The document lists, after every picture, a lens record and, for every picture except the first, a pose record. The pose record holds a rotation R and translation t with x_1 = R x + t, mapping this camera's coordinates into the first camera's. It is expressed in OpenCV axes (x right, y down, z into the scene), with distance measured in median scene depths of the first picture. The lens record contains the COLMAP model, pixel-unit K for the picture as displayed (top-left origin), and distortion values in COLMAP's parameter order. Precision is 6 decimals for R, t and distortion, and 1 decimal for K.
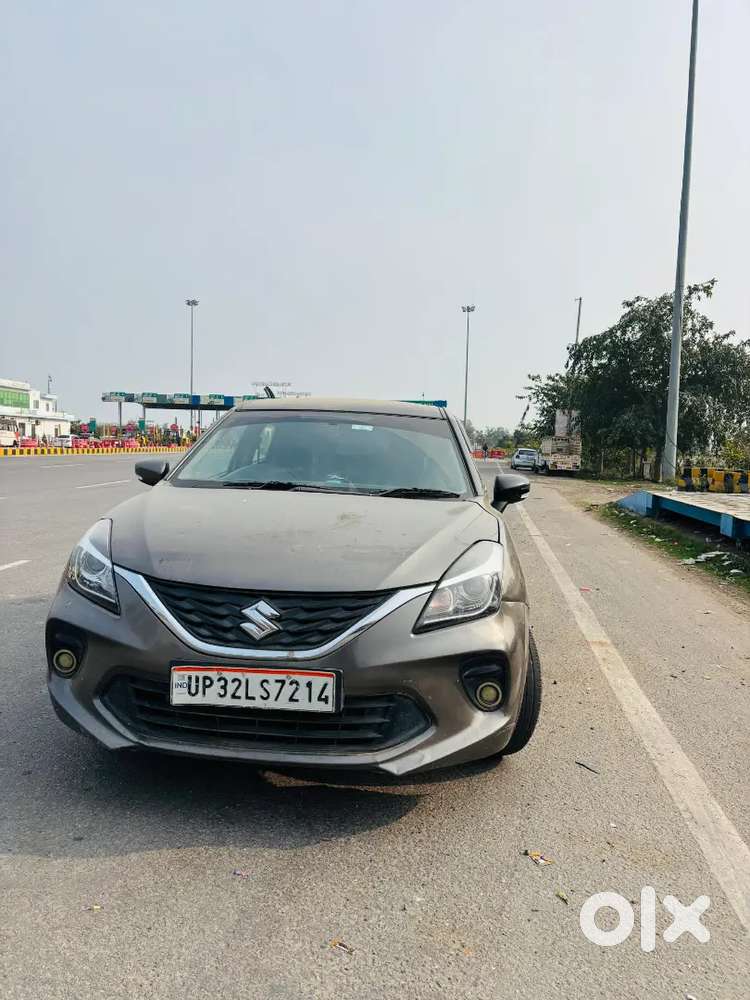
lens RADIAL K [[744.9, 0, 376.2], [0, 744.9, 503.0], [0, 0, 1]] dist [0.040618, -0.061126]
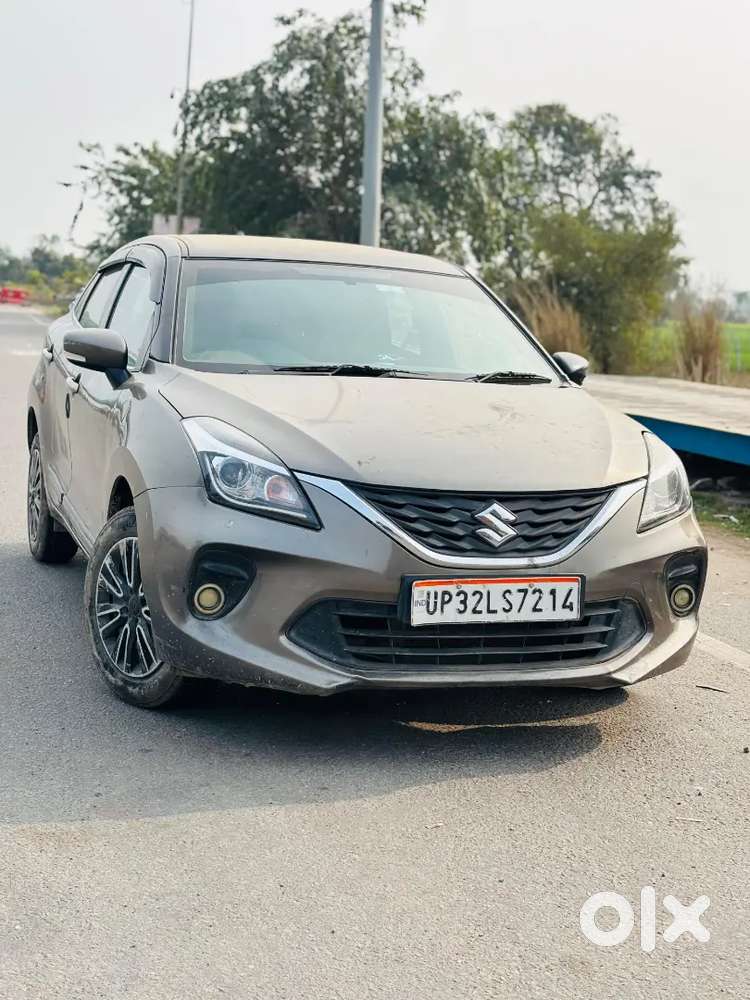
lens RADIAL K [[1466.5, 0, 375.0], [0, 1466.5, 500.0], [0, 0, 1]] dist [0.220234, -0.903178]
pose [[0.914830, -0.041378, 0.401714, -0.970952], [0.012730, 0.997197, 0.073723, -0.002769], [-0.403639, -0.062330, 0.912793, -0.523201]]
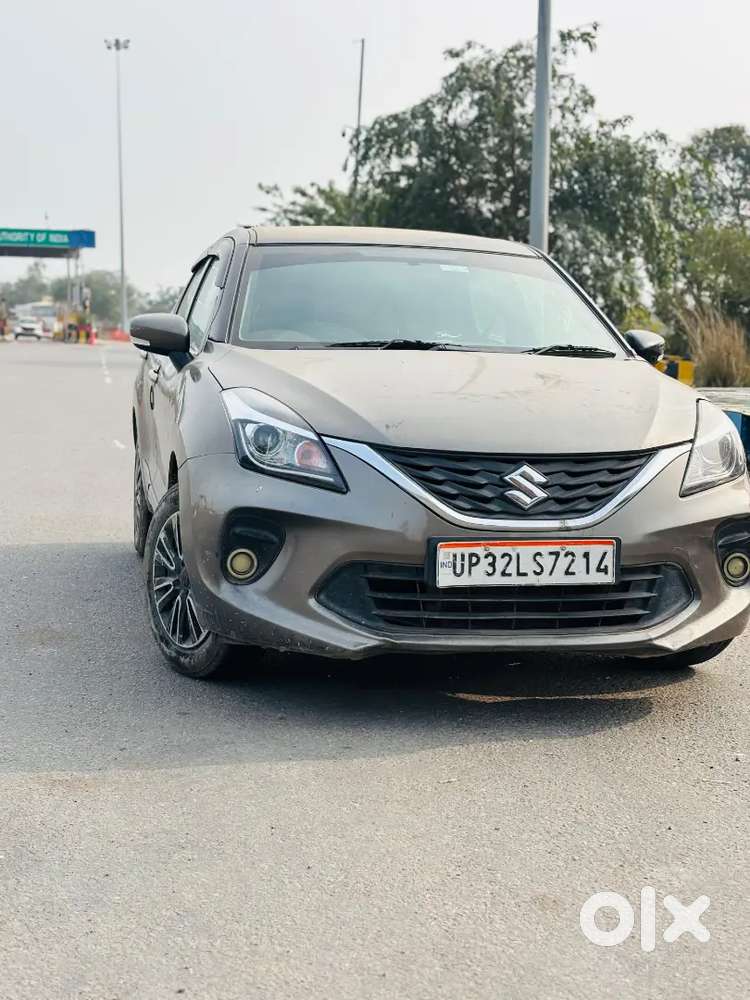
lens RADIAL K [[1464.5, 0, 378.6], [0, 1464.5, 516.8], [0, 0, 1]] dist [0.229591, -0.957171]
pose [[0.956594, -0.046364, 0.287712, -0.805278], [0.030845, 0.997826, 0.058244, 0.084917], [-0.289787, -0.046842, 0.955944, -0.588386]]
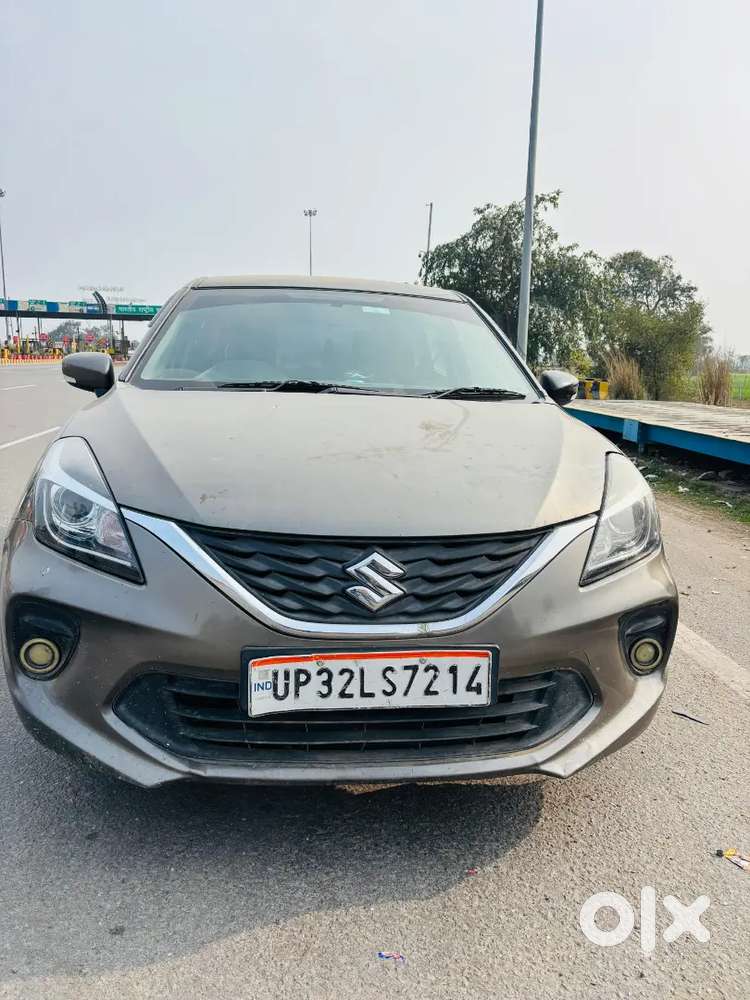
lens RADIAL K [[744.9, 0, 376.2], [0, 744.9, 503.0], [0, 0, 1]] dist [0.040618, -0.061126]
pose [[0.978625, -0.041766, 0.201368, -0.282979], [0.018285, 0.992953, 0.117089, 0.007931], [-0.204839, -0.110904, 0.972492, 0.348505]]
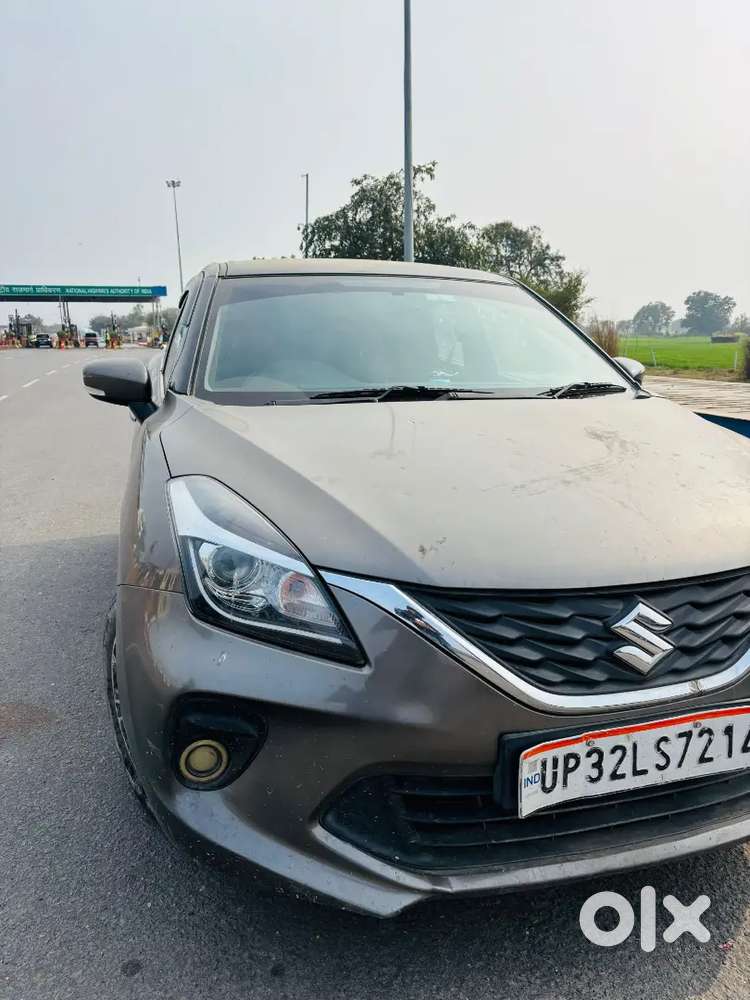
lens RADIAL K [[744.9, 0, 376.2], [0, 744.9, 503.0], [0, 0, 1]] dist [0.040618, -0.061126]
pose [[0.932313, -0.113057, 0.343528, -0.515609], [0.062149, 0.985835, 0.155778, -0.041737], [-0.356273, -0.123884, 0.926133, 0.554678]]
